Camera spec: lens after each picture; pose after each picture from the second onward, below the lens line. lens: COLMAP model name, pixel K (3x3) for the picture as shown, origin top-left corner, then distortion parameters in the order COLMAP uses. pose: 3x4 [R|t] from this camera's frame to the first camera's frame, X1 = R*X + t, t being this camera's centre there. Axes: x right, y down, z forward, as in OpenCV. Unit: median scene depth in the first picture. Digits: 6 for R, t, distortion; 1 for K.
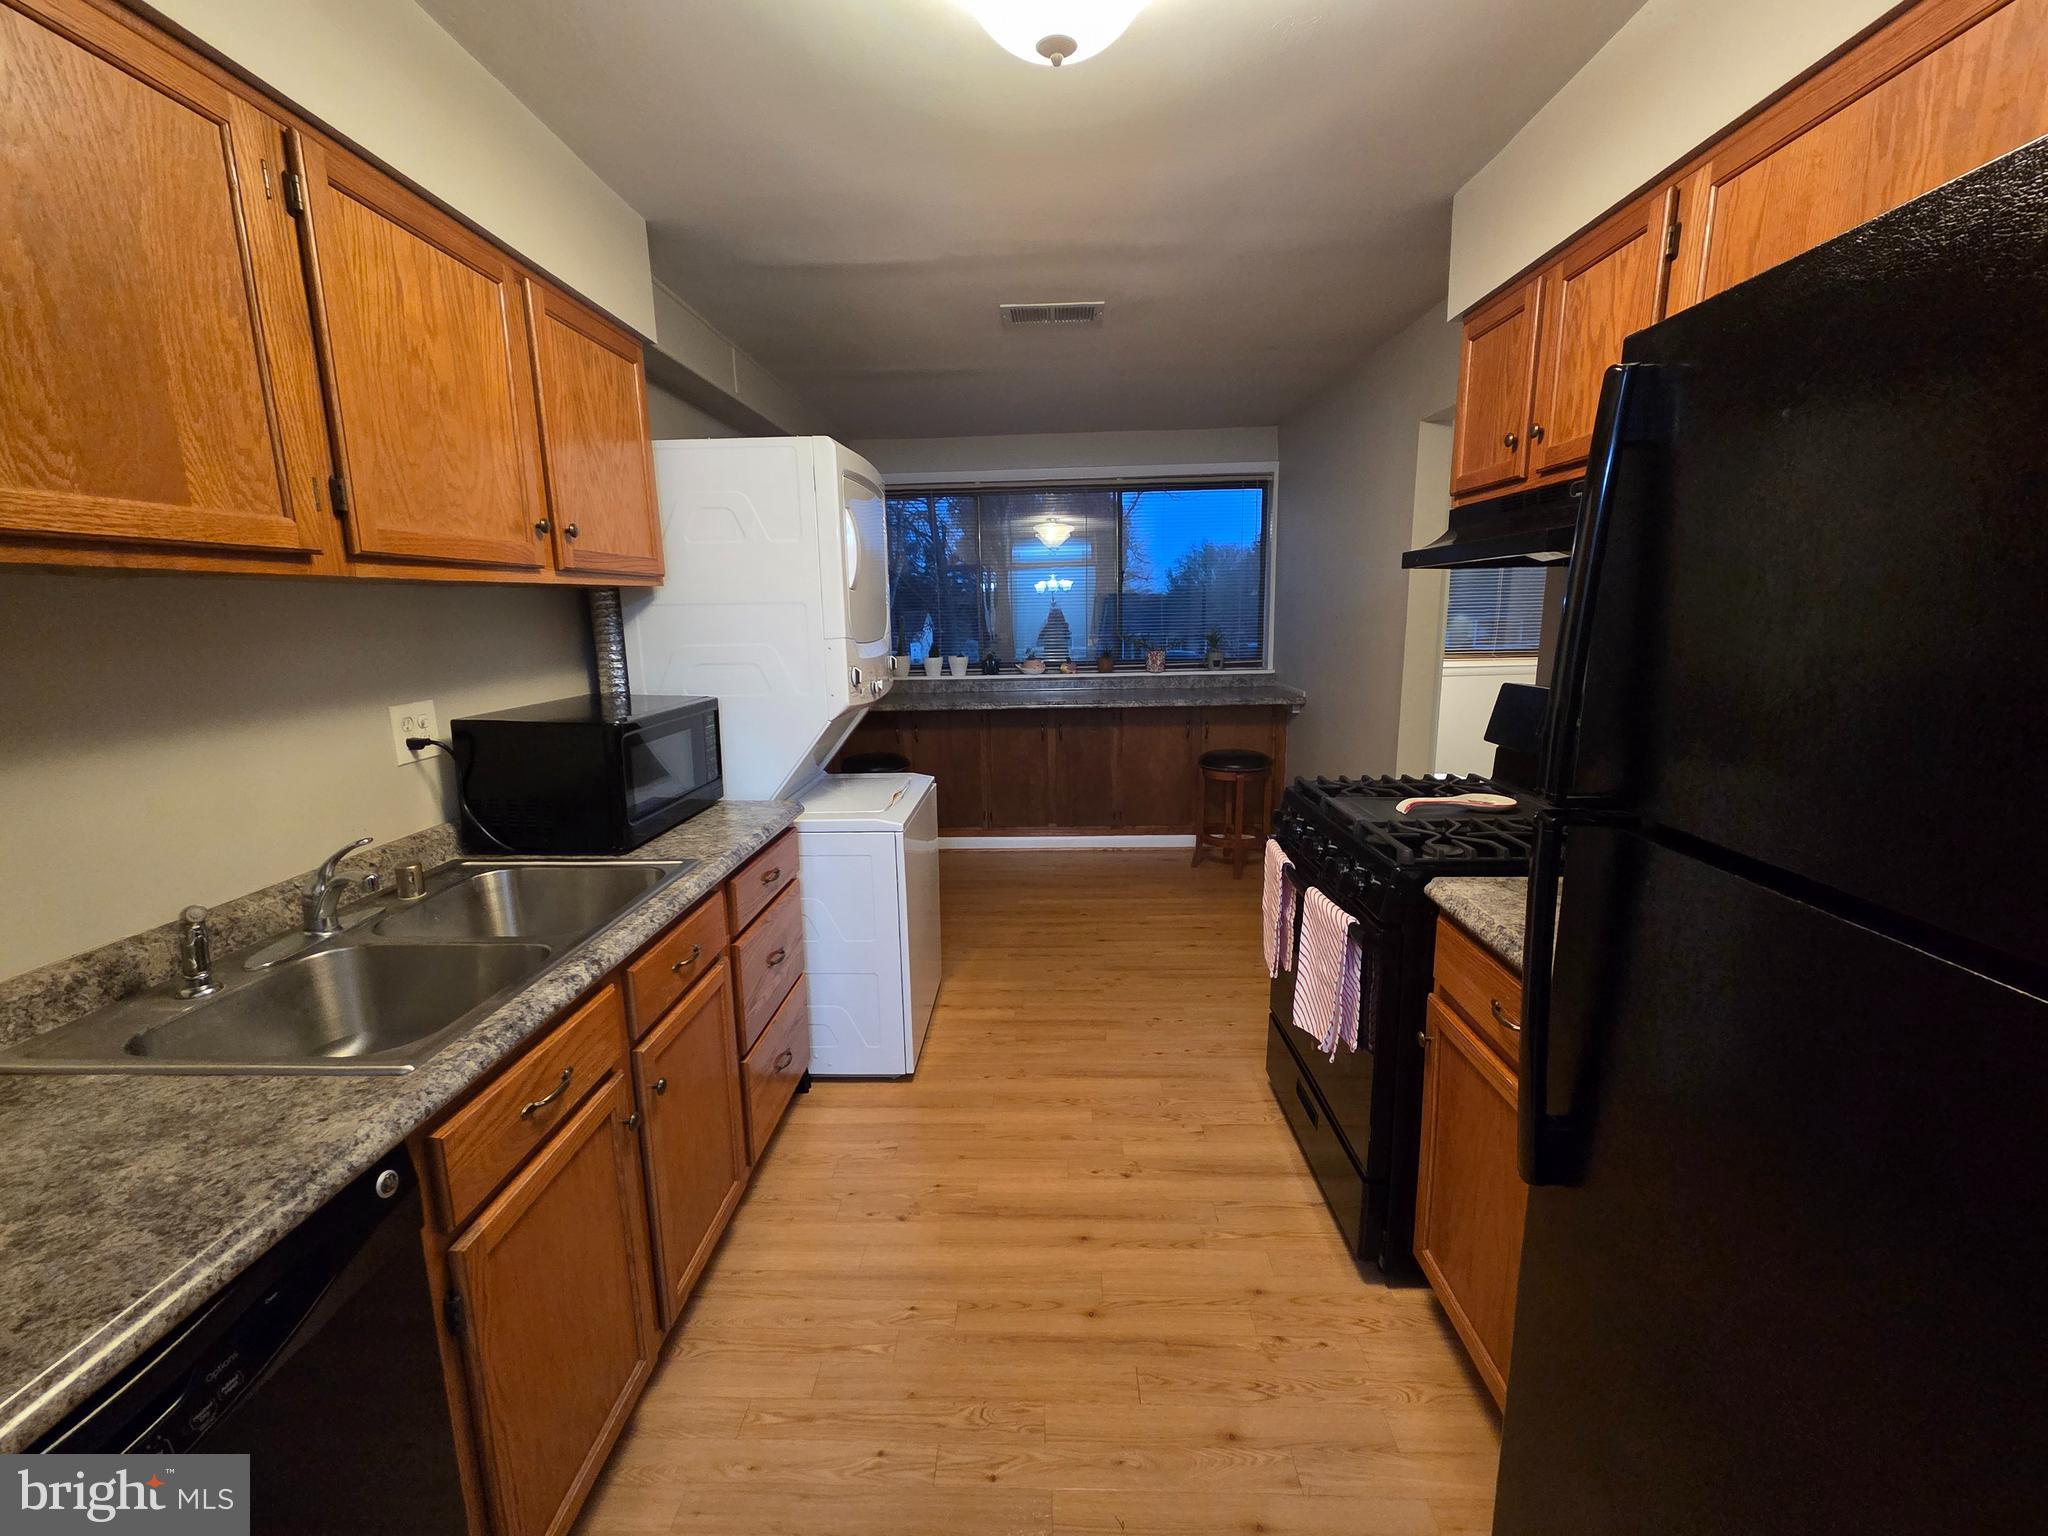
lens RADIAL K [[841.7, 0, 1024.2], [0, 841.7, 767.9], [0, 0, 1]] dist [0.003802, -0.000236]
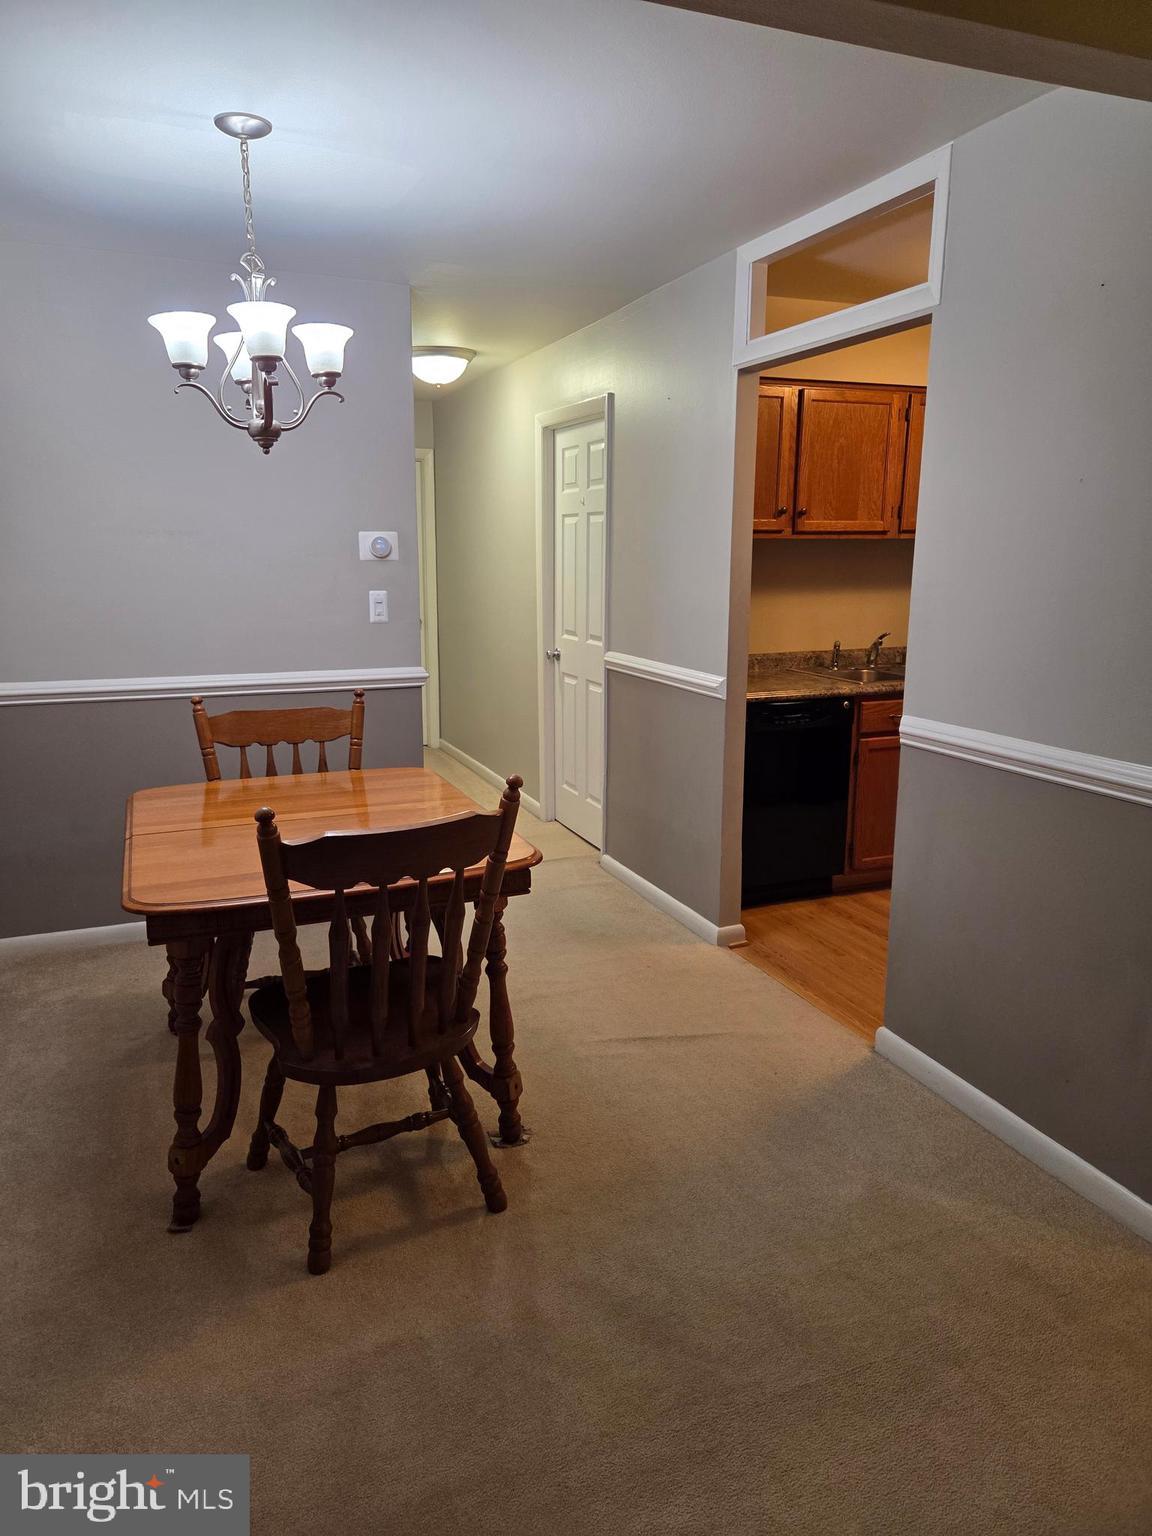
lens RADIAL K [[1027.5, 0, 569.4], [0, 1027.5, 761.7], [0, 0, 1]] dist [0.046038, -0.025168]
pose [[0.405370, 0.200471, -0.891901, 2.375107], [-0.174403, 0.974698, 0.139815, 0.256887], [0.897362, 0.098874, 0.430076, -1.691844]]
